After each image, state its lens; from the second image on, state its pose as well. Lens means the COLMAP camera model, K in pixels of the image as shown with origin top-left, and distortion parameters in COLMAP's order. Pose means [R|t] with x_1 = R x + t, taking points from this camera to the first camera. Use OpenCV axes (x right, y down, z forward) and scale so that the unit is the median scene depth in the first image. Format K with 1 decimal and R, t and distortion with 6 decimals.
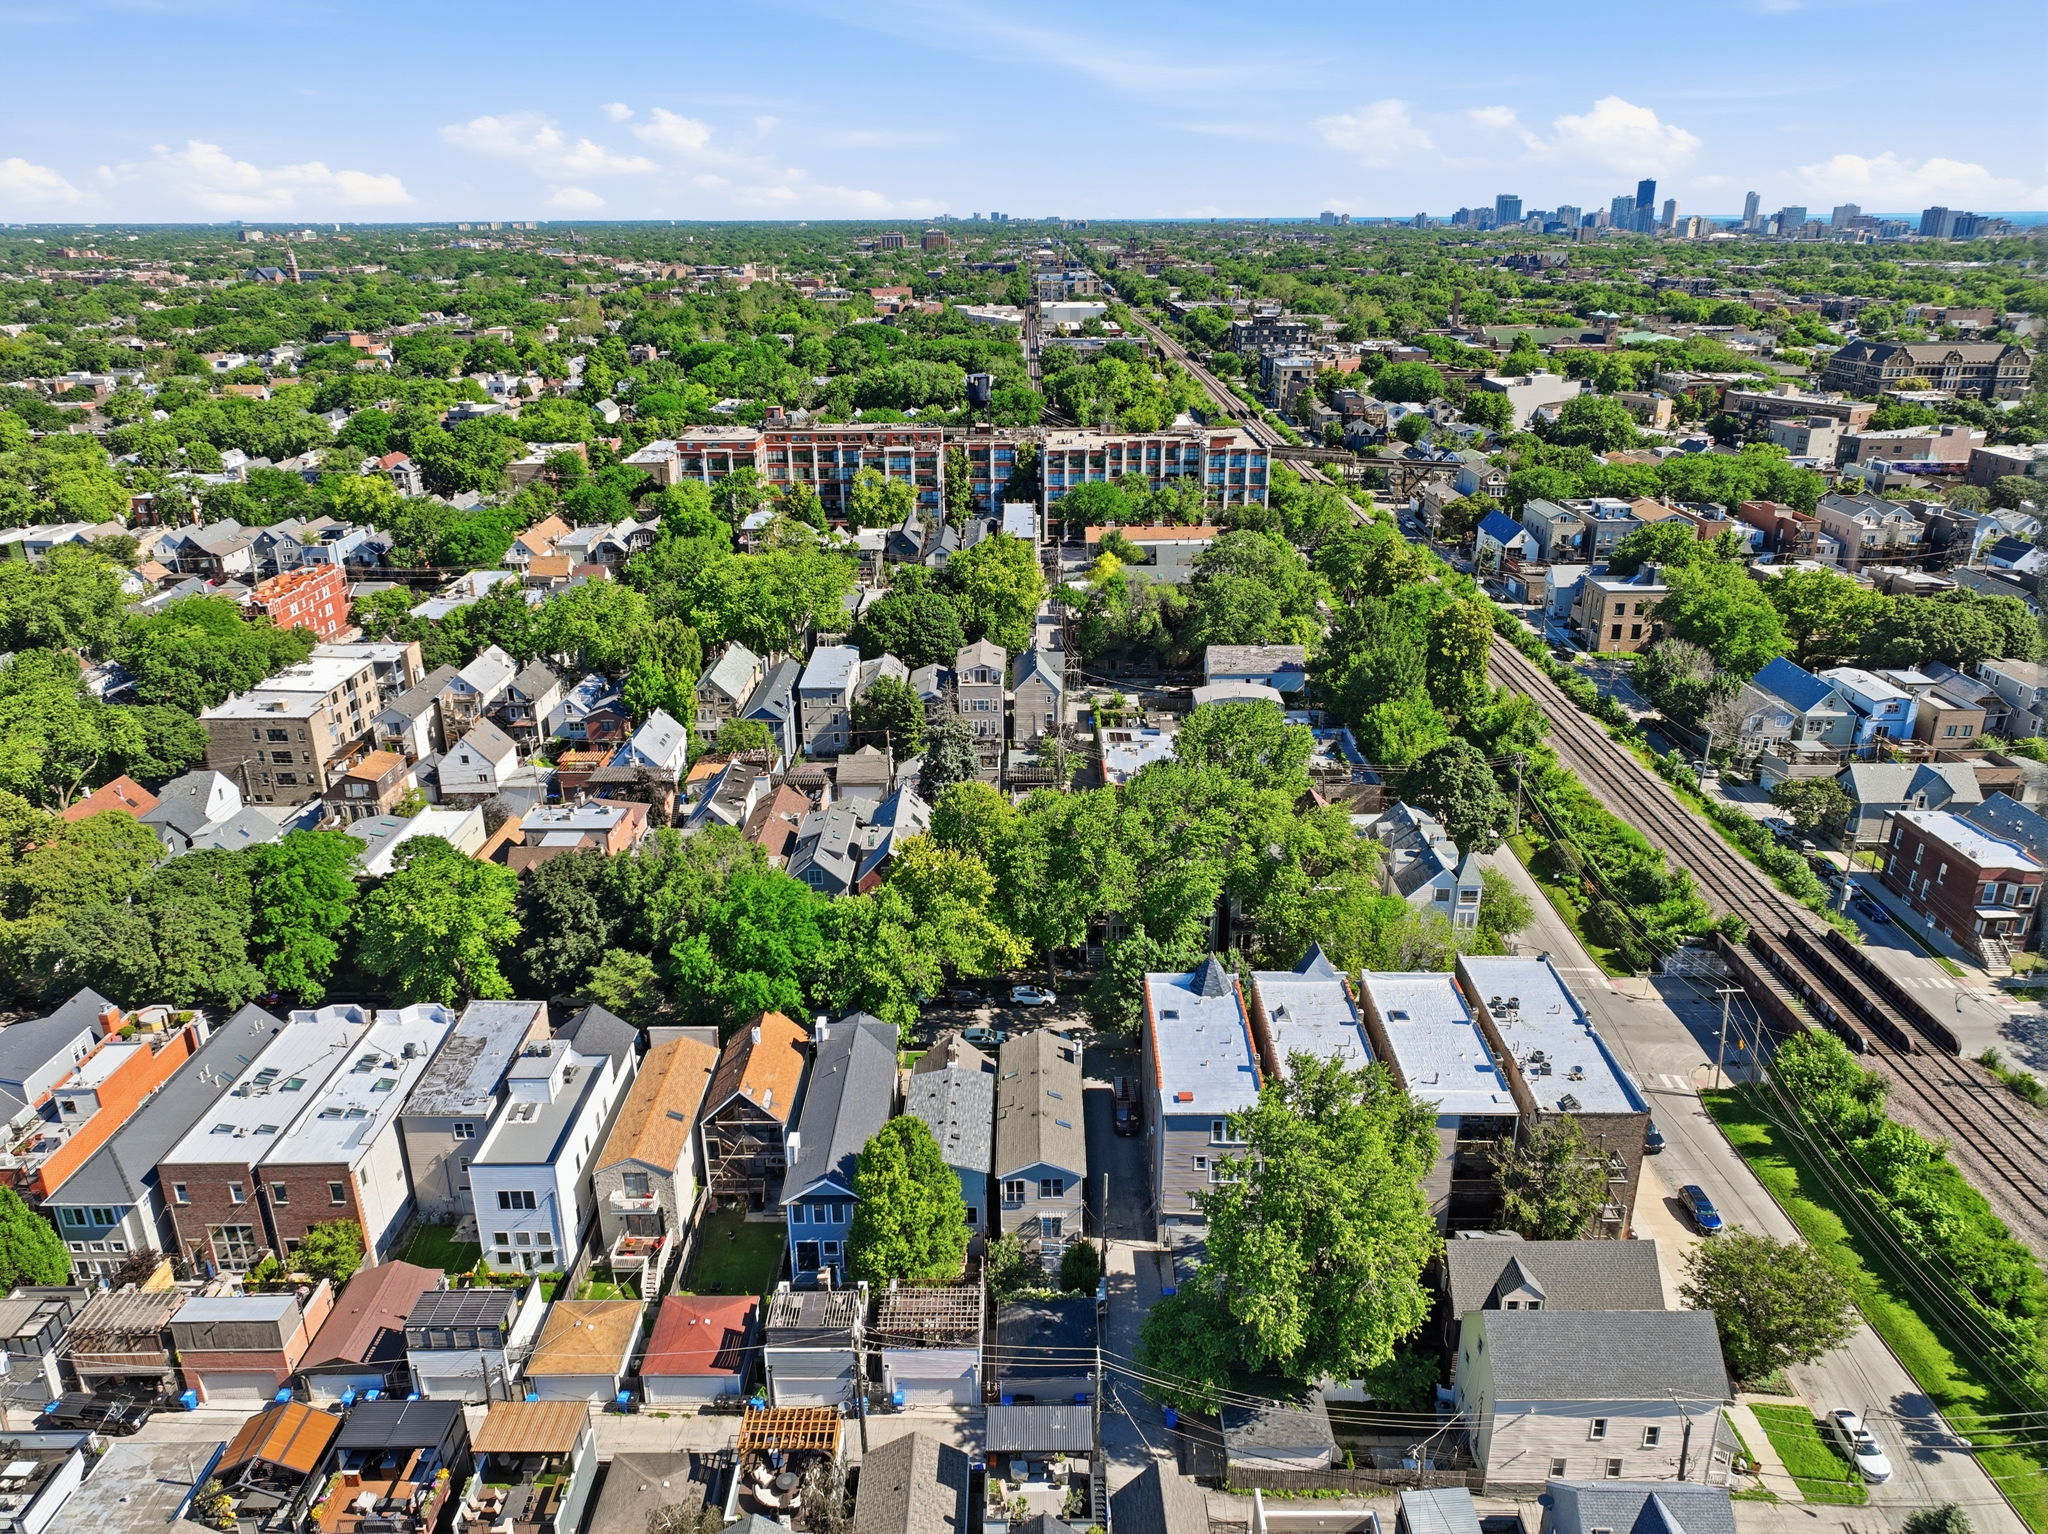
lens RADIAL K [[1438.6, 0, 1028.8], [0, 1438.6, 775.4], [0, 0, 1]] dist [0.002668, 0.010742]
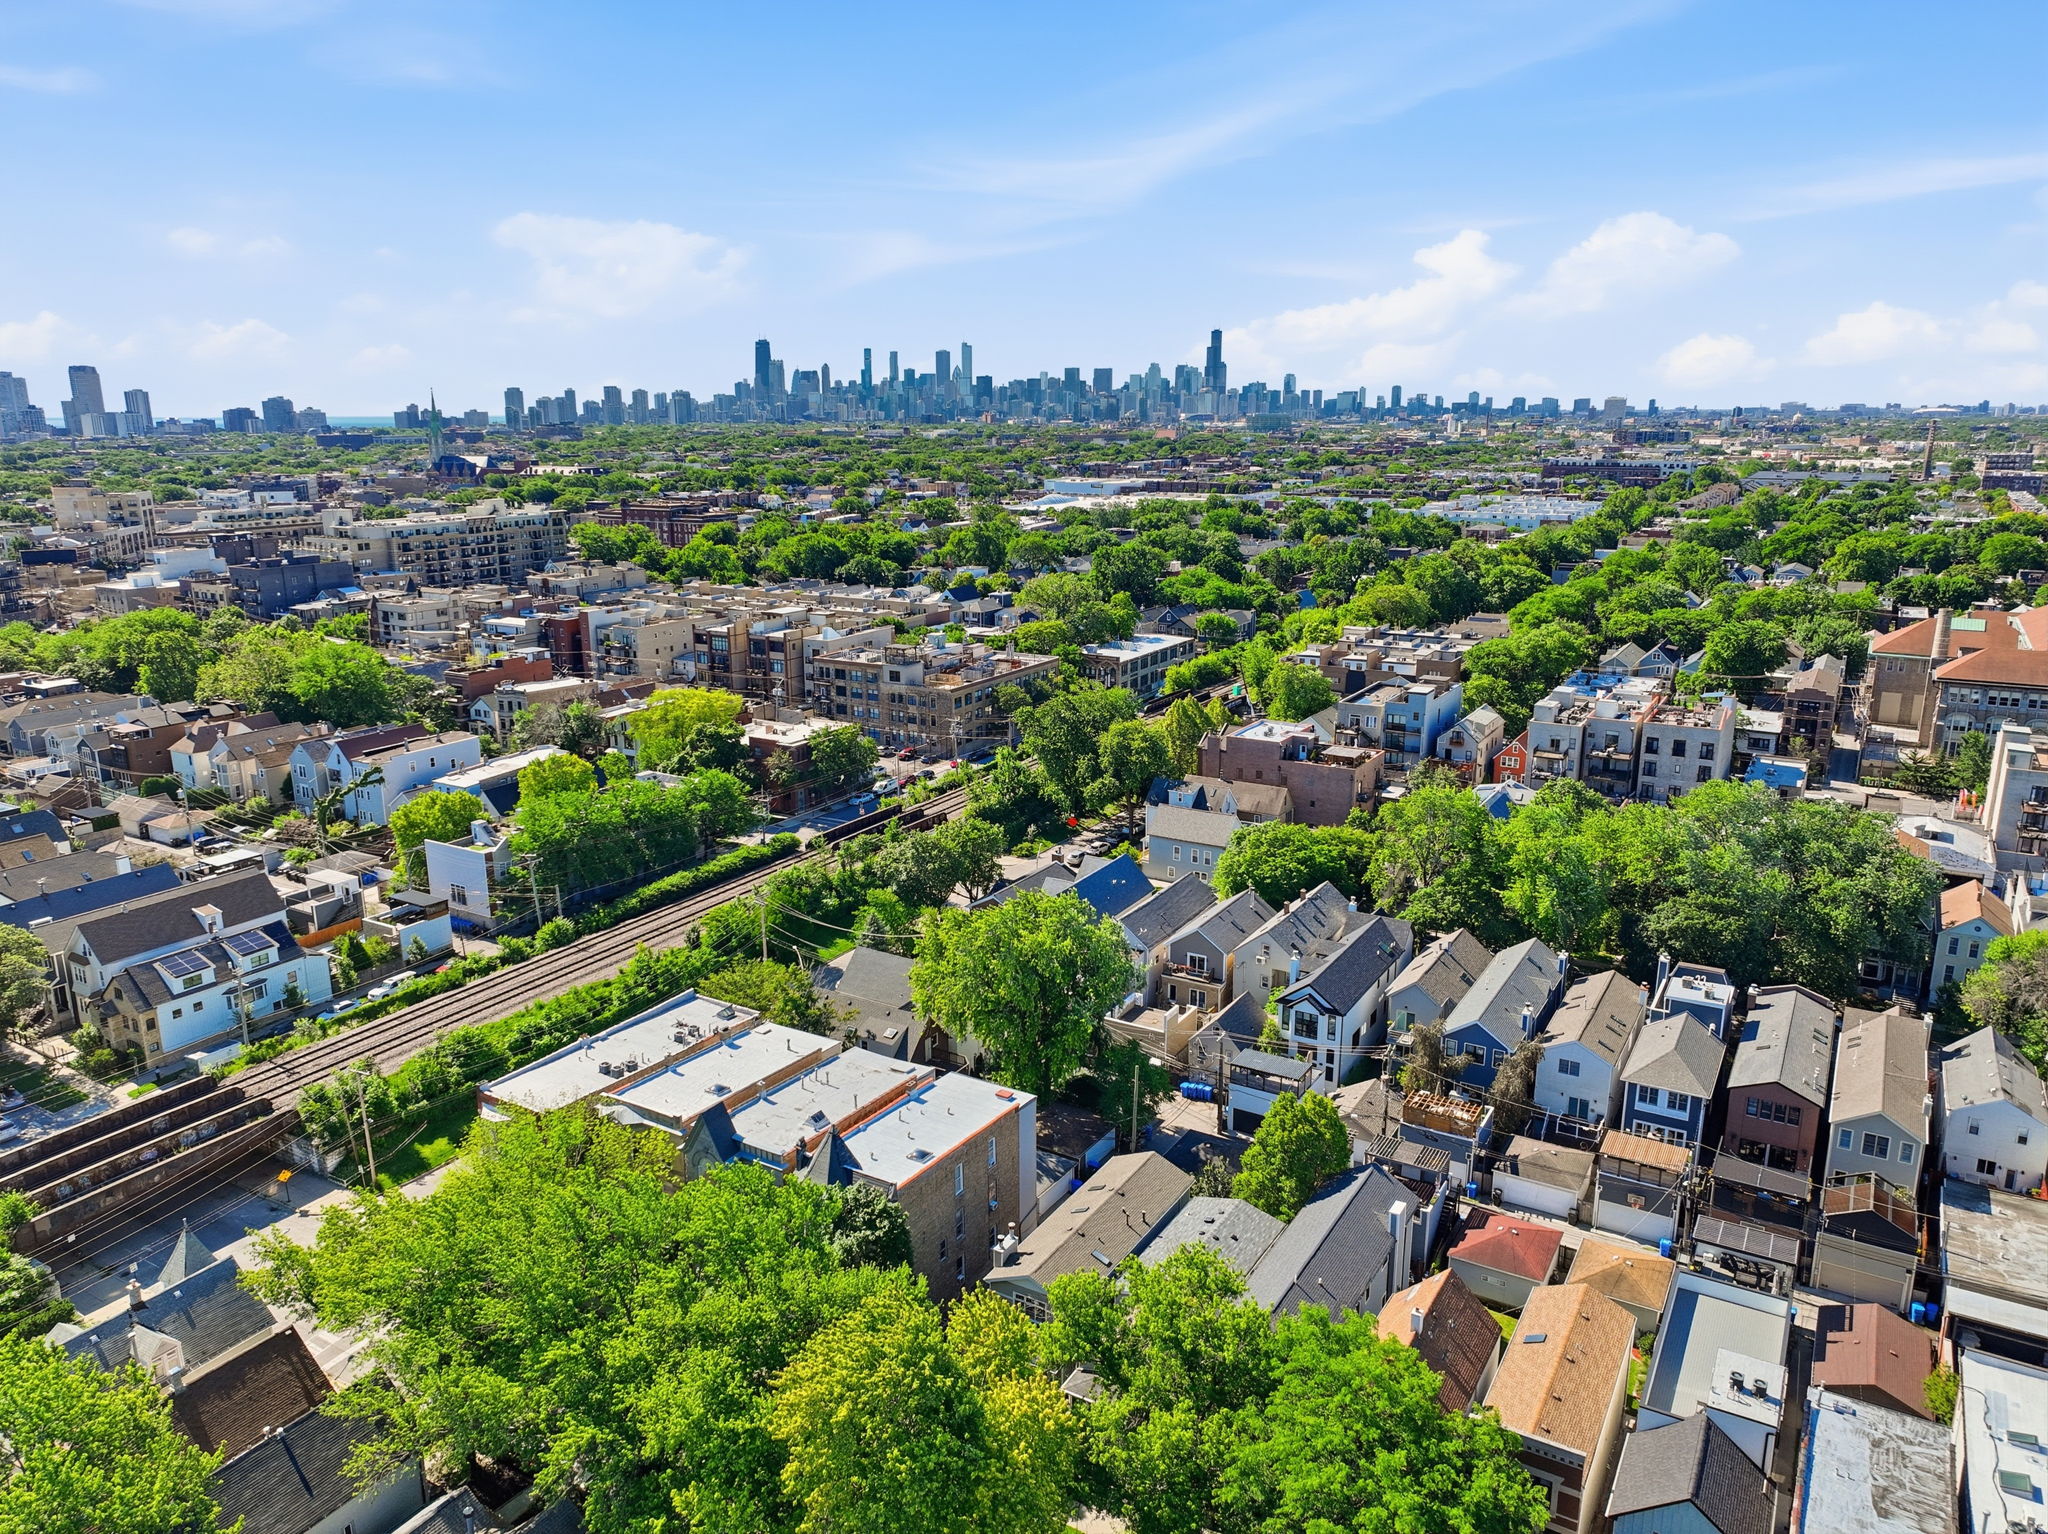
lens RADIAL K [[1438.6, 0, 1018.3], [0, 1438.6, 766.3], [0, 0, 1]] dist [0.002668, 0.010742]
pose [[-0.853730, -0.117776, 0.507222, -0.206171], [0.200941, 0.824121, 0.529573, -0.265319], [-0.480383, 0.554034, -0.679910, 0.827971]]
